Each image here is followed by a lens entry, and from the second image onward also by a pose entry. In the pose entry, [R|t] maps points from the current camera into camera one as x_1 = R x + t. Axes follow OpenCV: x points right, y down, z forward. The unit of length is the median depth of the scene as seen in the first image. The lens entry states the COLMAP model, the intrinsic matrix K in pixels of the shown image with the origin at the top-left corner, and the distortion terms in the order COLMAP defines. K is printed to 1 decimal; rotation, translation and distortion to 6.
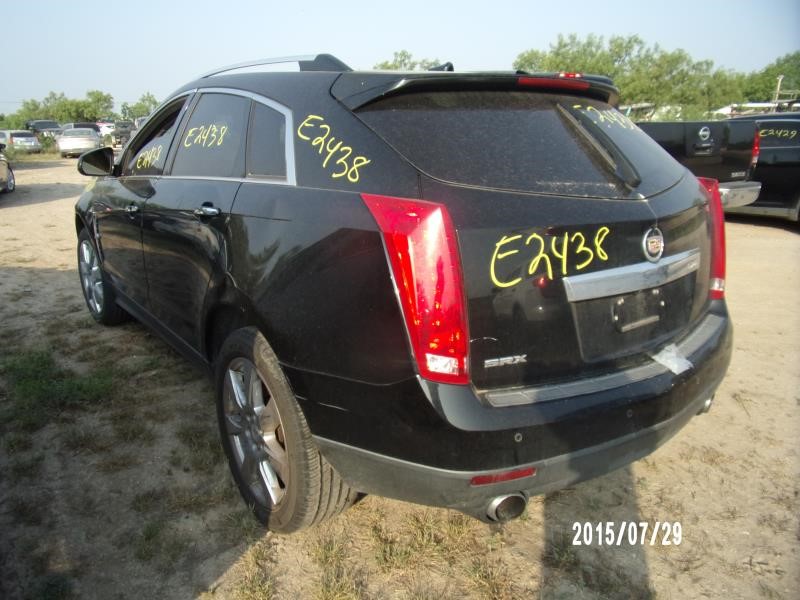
lens RADIAL K [[565.4, 0, 398.2], [0, 565.4, 297.8], [0, 0, 1]] dist [-0.001847, 0.003560]
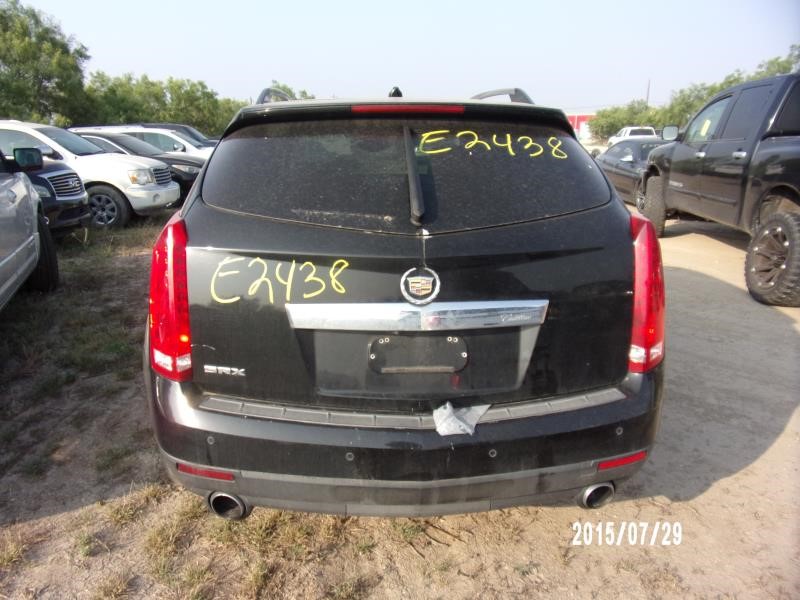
lens RADIAL K [[565.4, 0, 397.7], [0, 565.4, 302.0], [0, 0, 1]] dist [-0.001847, 0.003560]
pose [[0.845538, 0.140066, -0.515215, 0.987575], [-0.149951, 0.988435, 0.022625, -0.091483], [0.512425, 0.058126, 0.856762, 0.219751]]
